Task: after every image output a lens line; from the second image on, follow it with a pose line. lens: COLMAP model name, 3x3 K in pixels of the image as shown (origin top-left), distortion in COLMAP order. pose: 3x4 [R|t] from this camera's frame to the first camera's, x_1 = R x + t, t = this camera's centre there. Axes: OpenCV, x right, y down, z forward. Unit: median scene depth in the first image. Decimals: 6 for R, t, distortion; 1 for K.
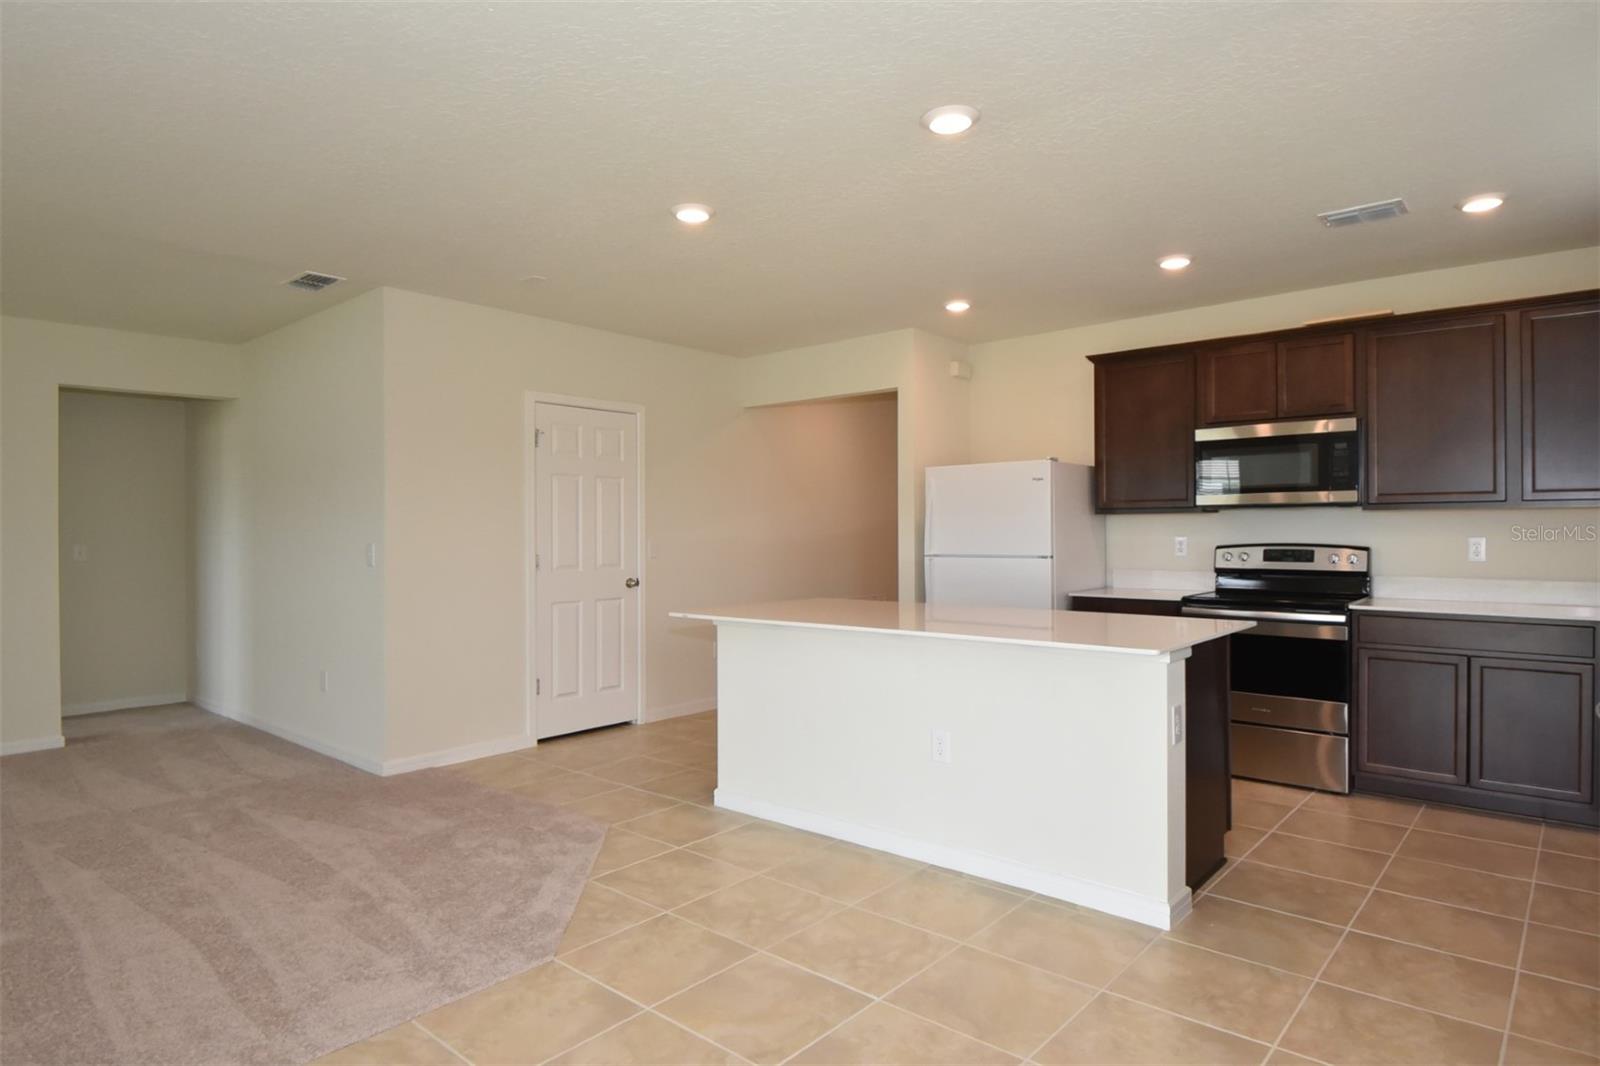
lens RADIAL K [[889.2, 0, 800.0], [0, 889.2, 533.0], [0, 0, 1]] dist [0.001754, 0.000098]
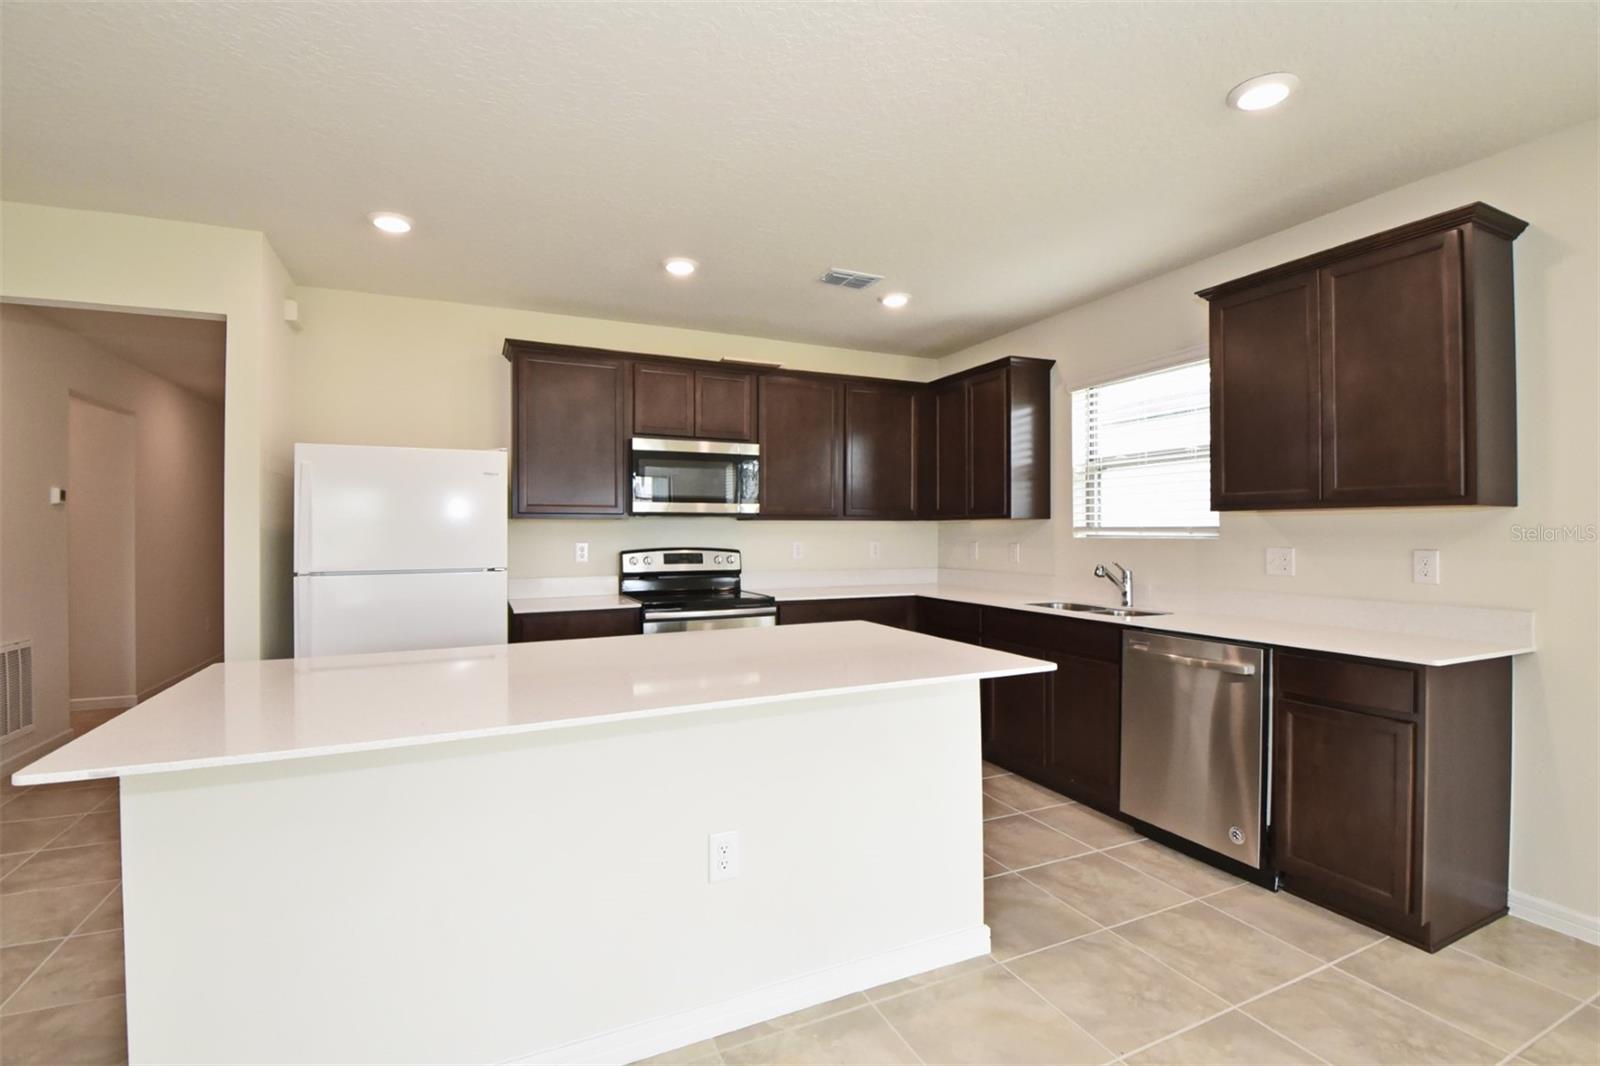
lens RADIAL K [[716.2, 0, 791.5], [0, 716.2, 528.7], [0, 0, 1]] dist [0.000585, -0.014573]
pose [[0.419506, 0.006134, 0.907732, -0.227943], [0.000010, 0.999977, -0.006762, -0.006673], [-0.907752, 0.002846, 0.419497, 0.508639]]
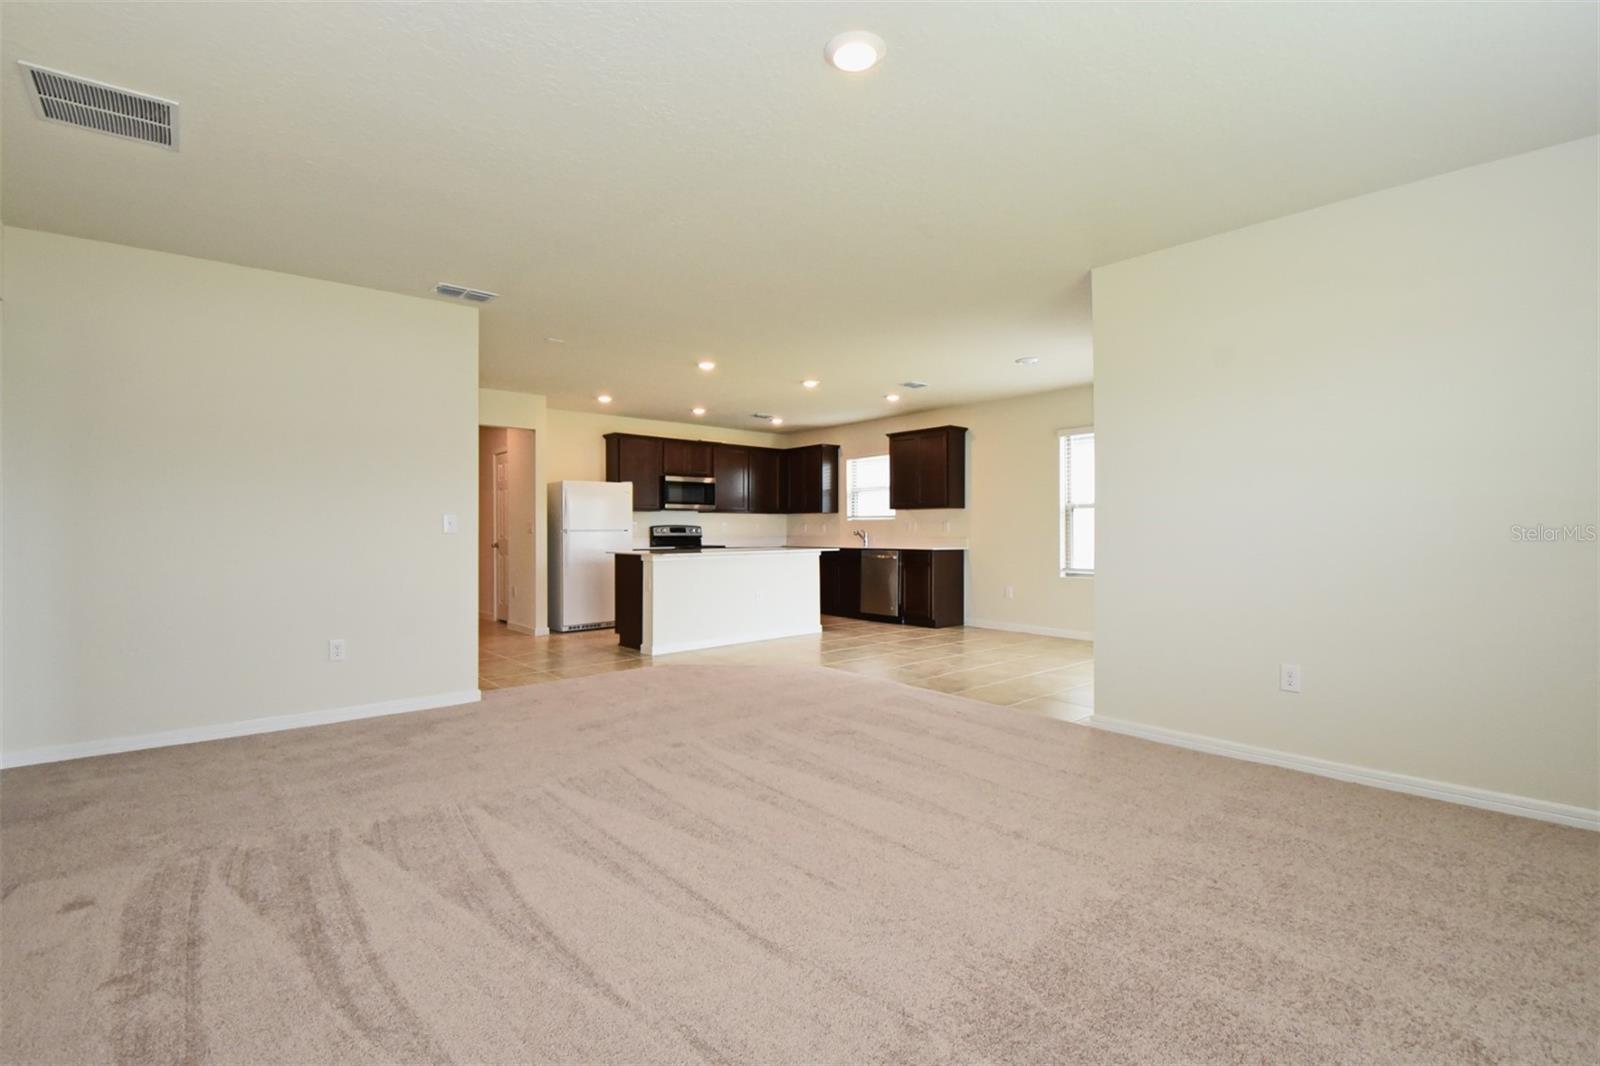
lens RADIAL K [[716.2, 0, 791.5], [0, 716.2, 528.7], [0, 0, 1]] dist [0.000585, -0.014573]
pose [[0.151013, 0.006388, 0.988511, -1.390093], [0.000322, 0.999979, -0.006511, 0.035455], [-0.988532, 0.001302, 0.151008, 0.407091]]
